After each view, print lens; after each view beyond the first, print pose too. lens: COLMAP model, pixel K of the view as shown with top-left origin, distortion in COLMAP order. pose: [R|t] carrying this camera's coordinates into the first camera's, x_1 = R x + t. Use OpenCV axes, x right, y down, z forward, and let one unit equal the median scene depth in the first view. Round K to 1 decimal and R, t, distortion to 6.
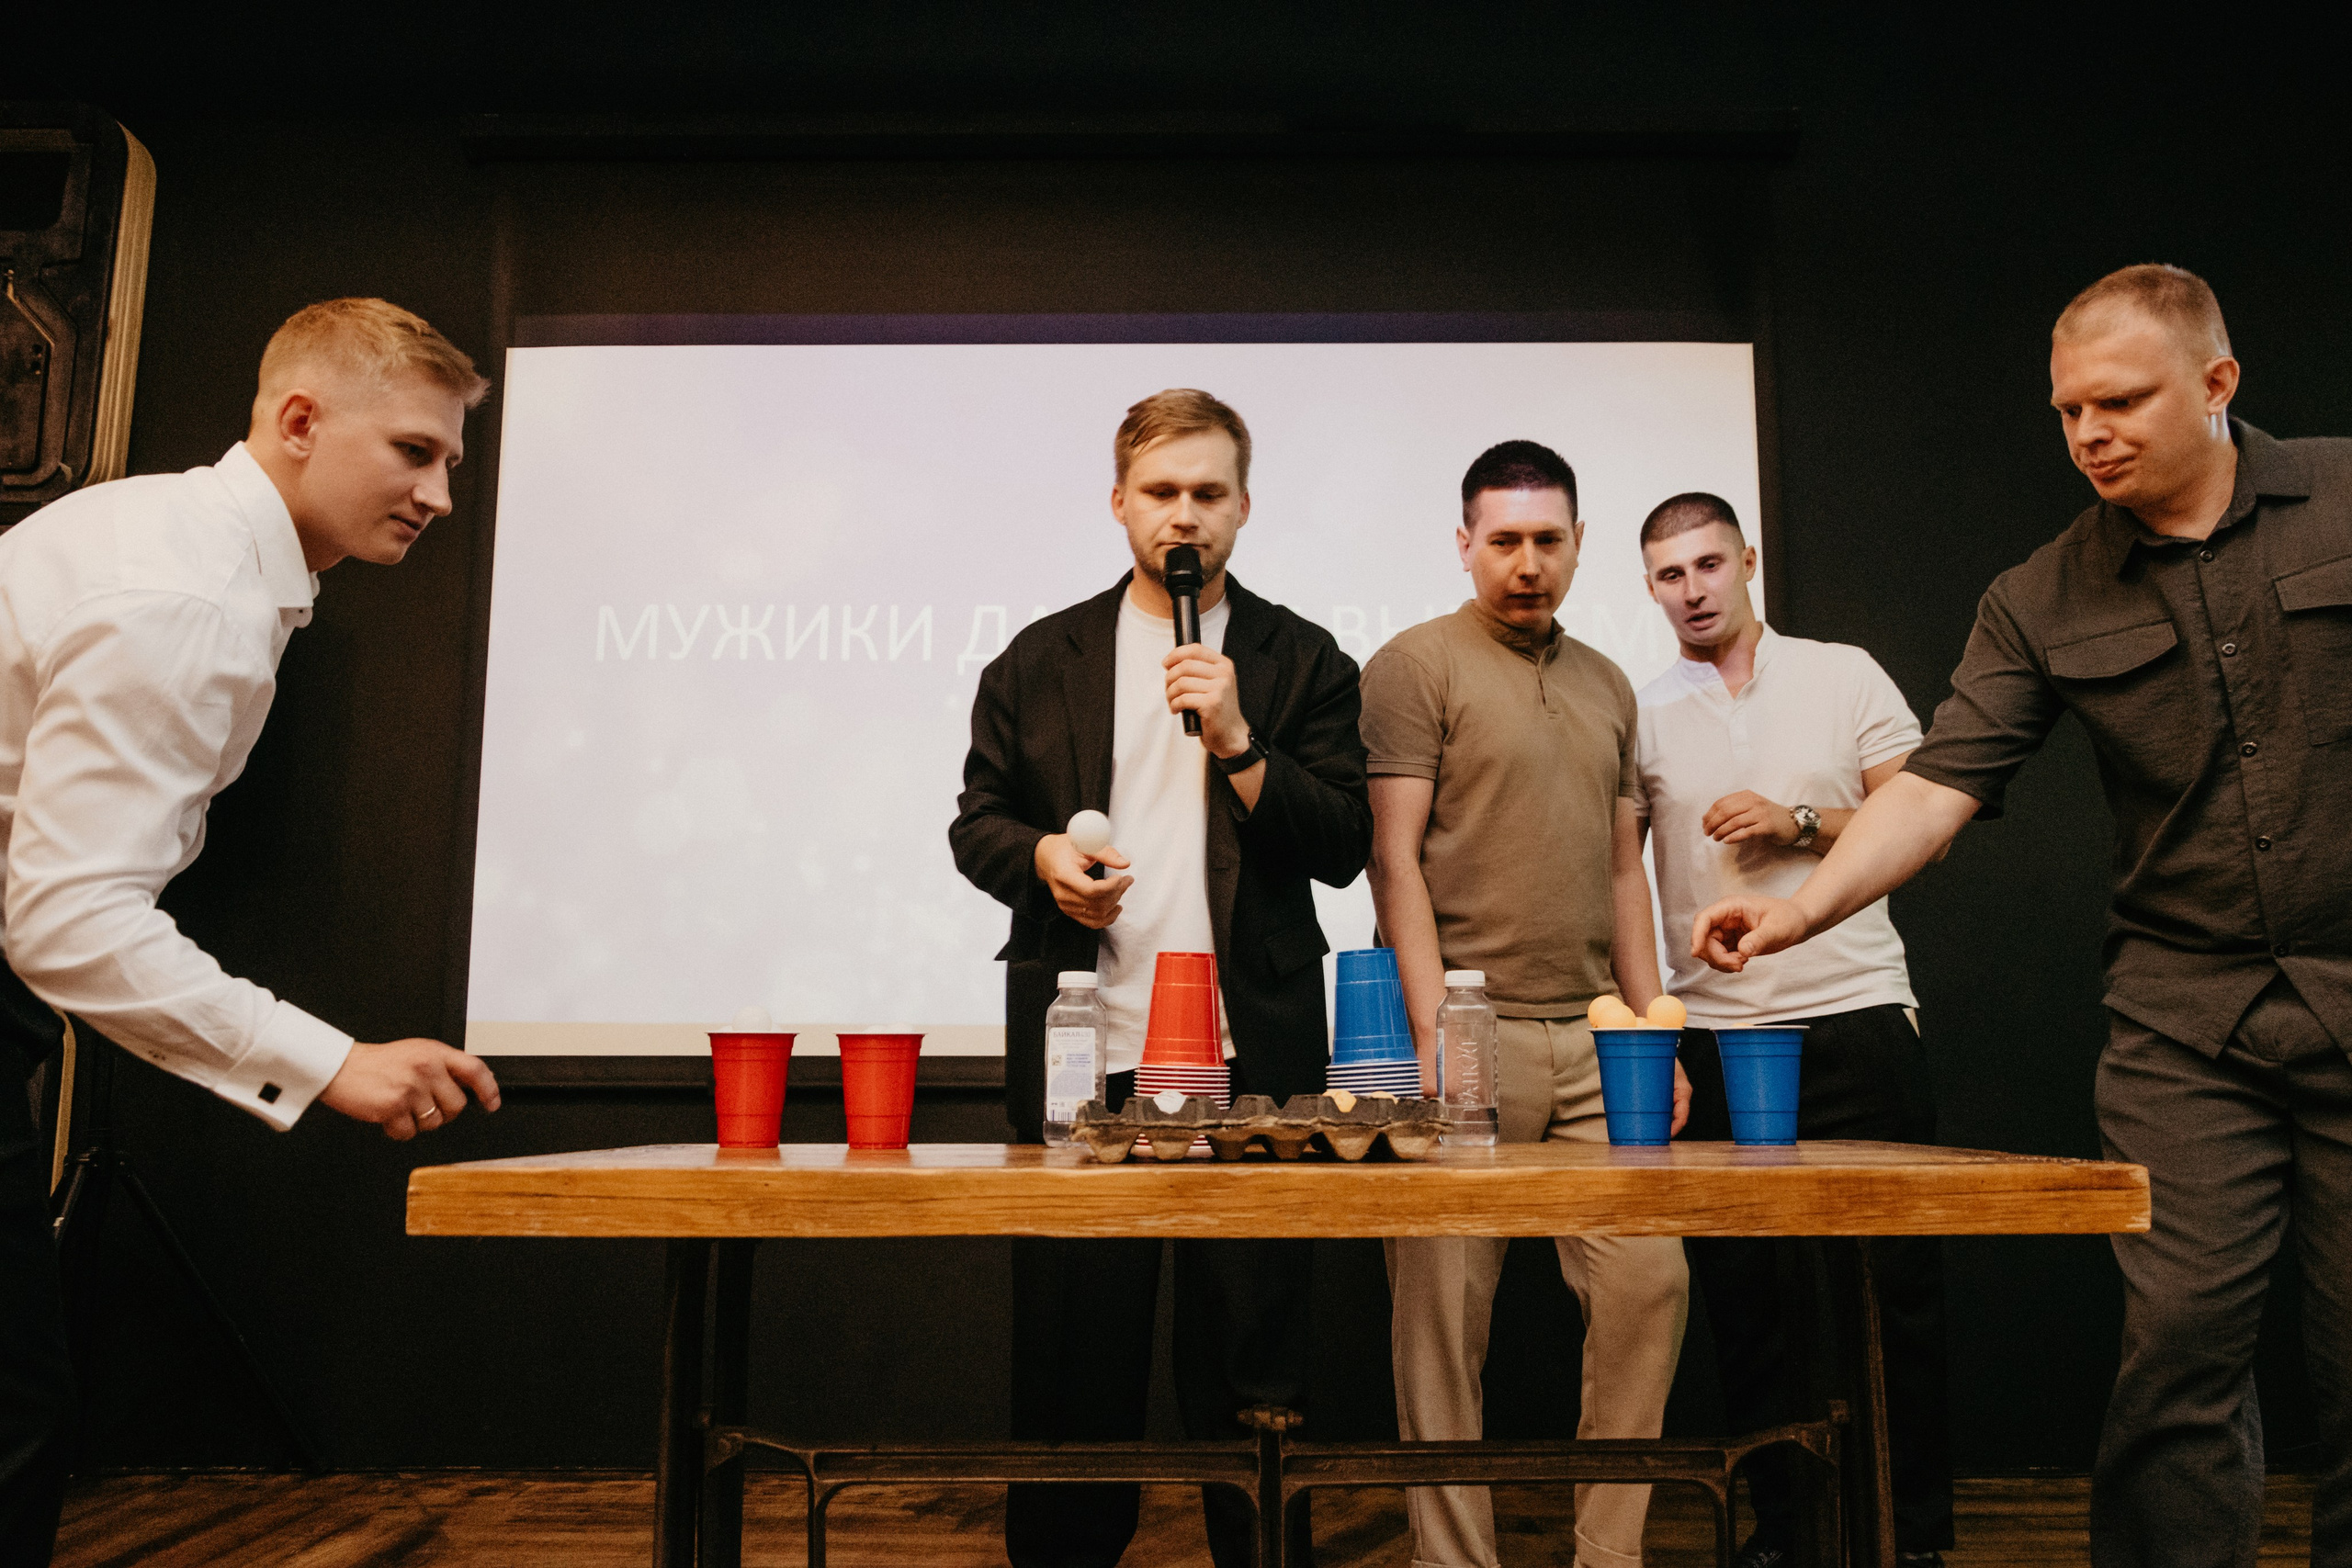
lens RADIAL K [[1899.6, 0, 1184.8], [0, 1899.6, 784.8], [0, 0, 1]] dist [-0.005321, -0.034237]
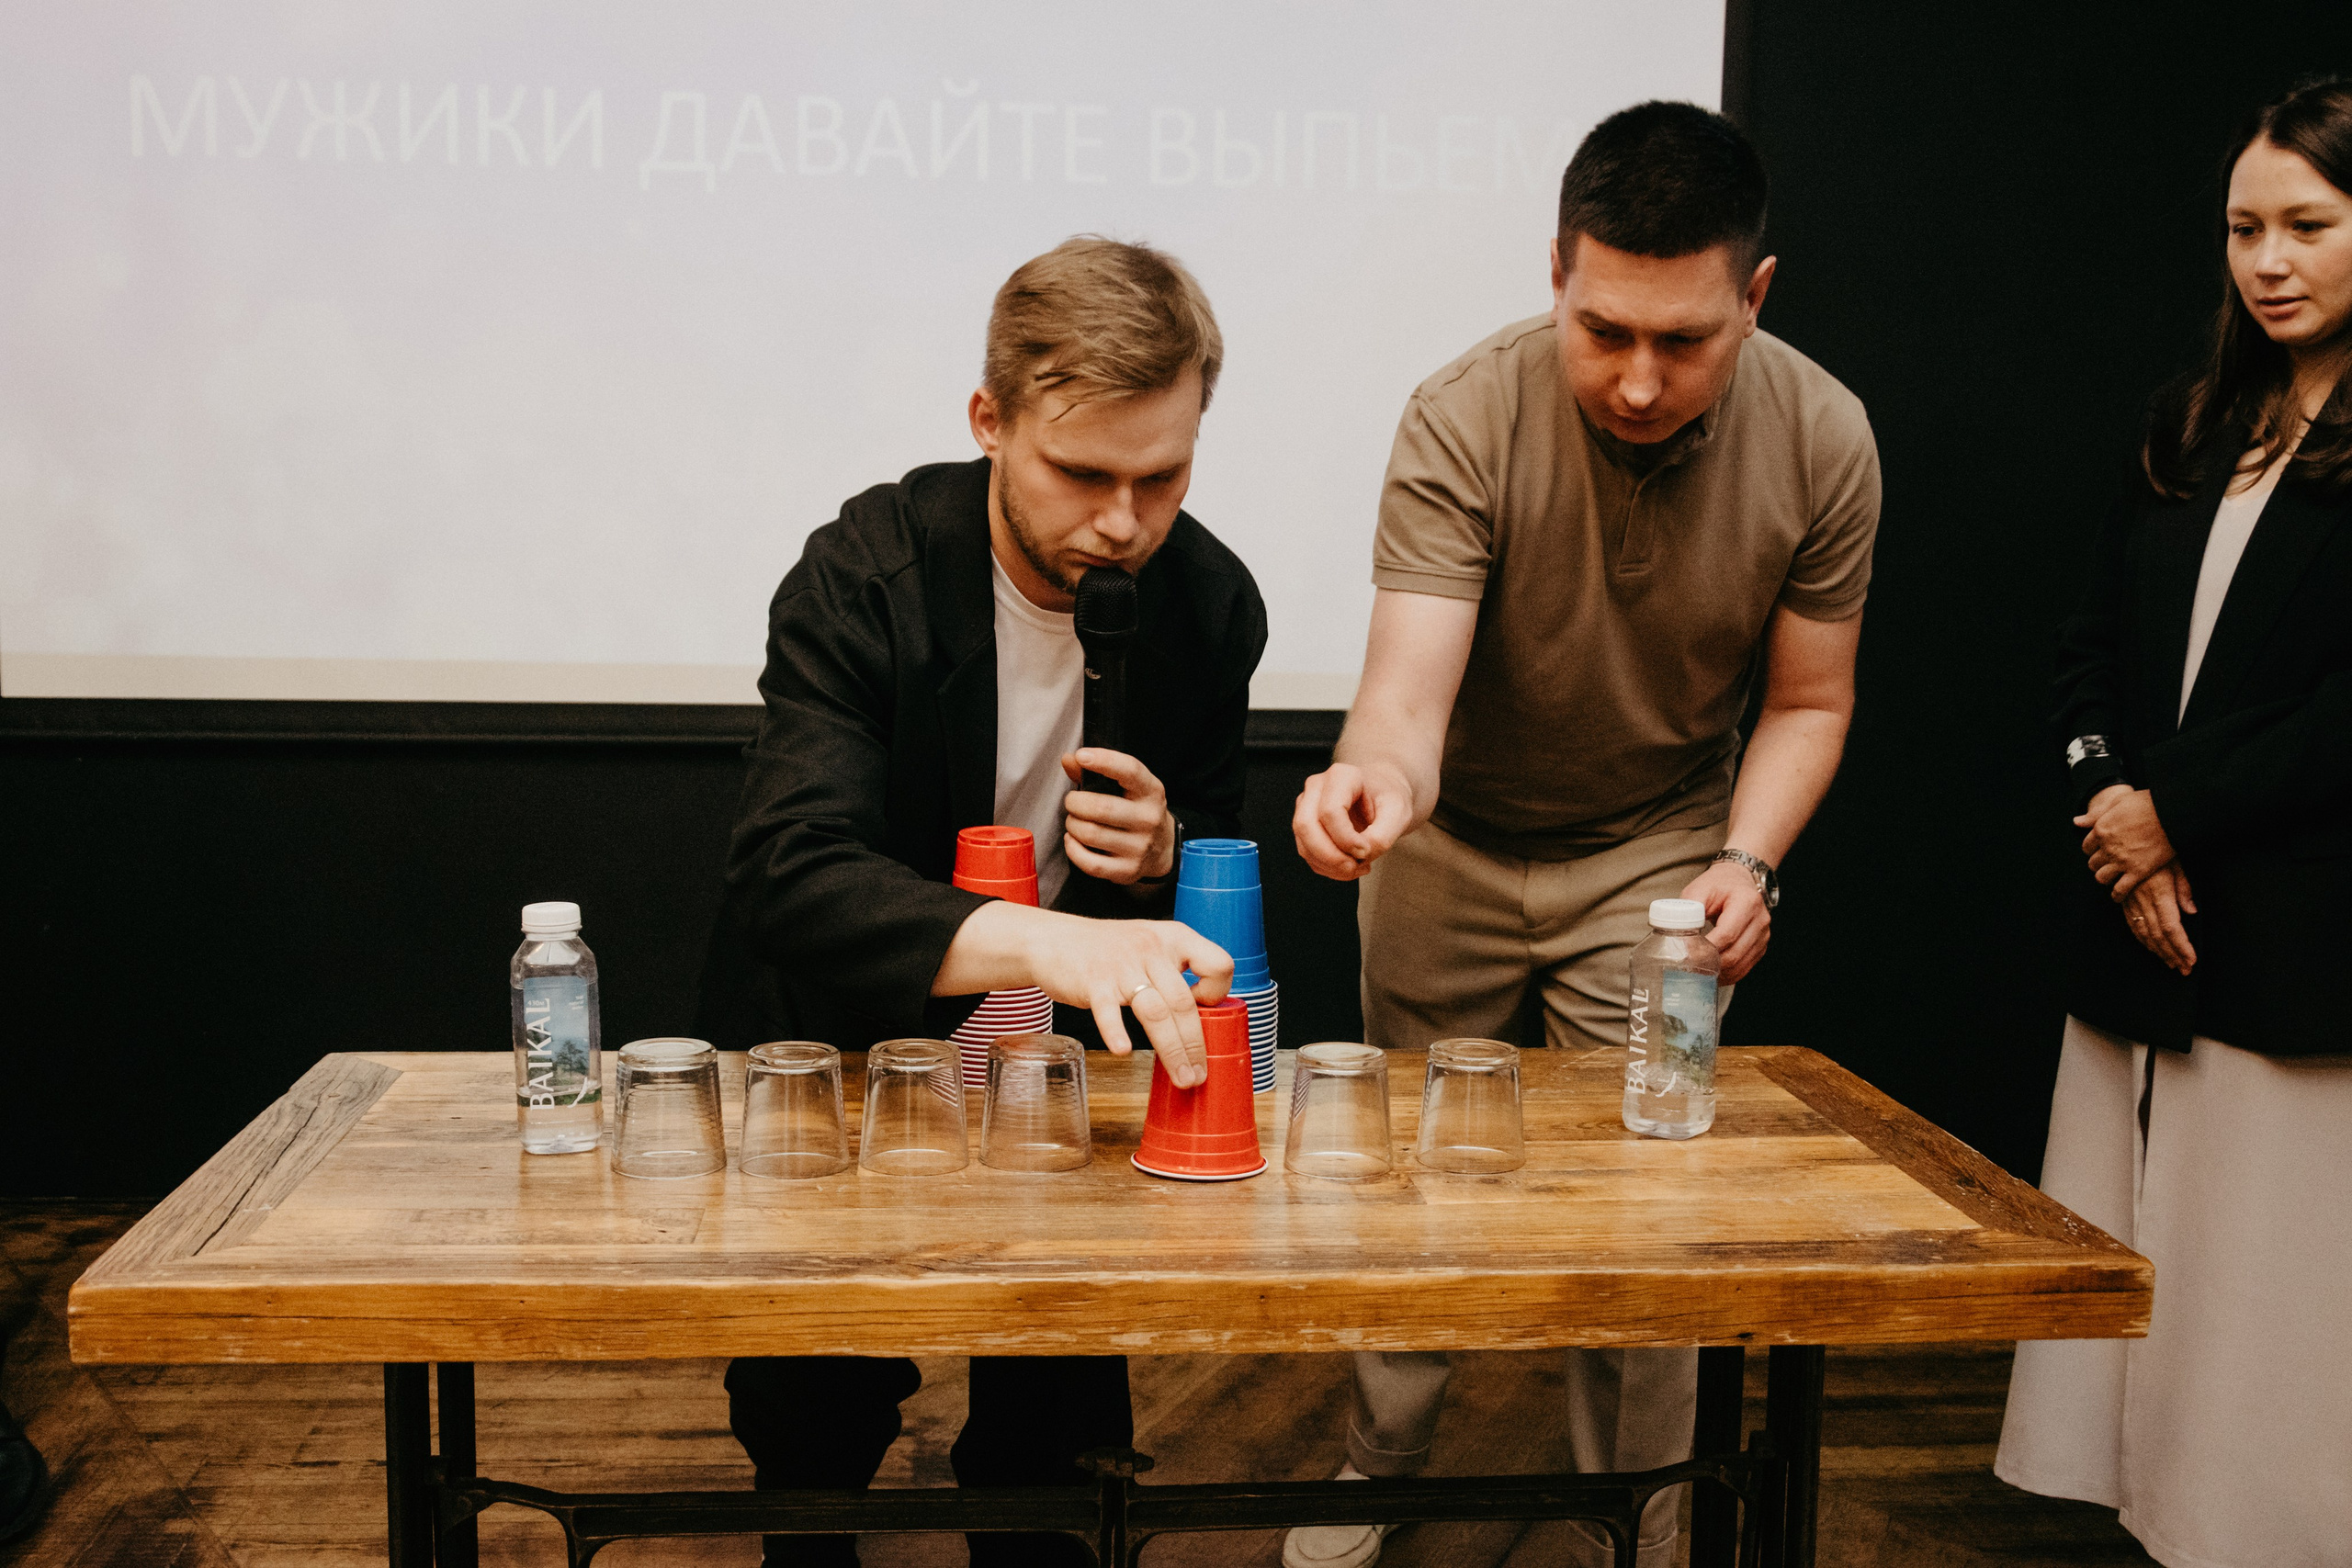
lens RADIAL K [[2437.7, 0, 1108.3], [0, 2437.7, 850.5], [0, 0, 1]] dist [-0.027300, 0.004232]
pose [[0.996163, 0.003530, 0.087441, -0.054418], [-0.029164, 0.955459, 0.293679, -0.251240], [-0.082509, -0.295103, 0.951896, 0.040182]]
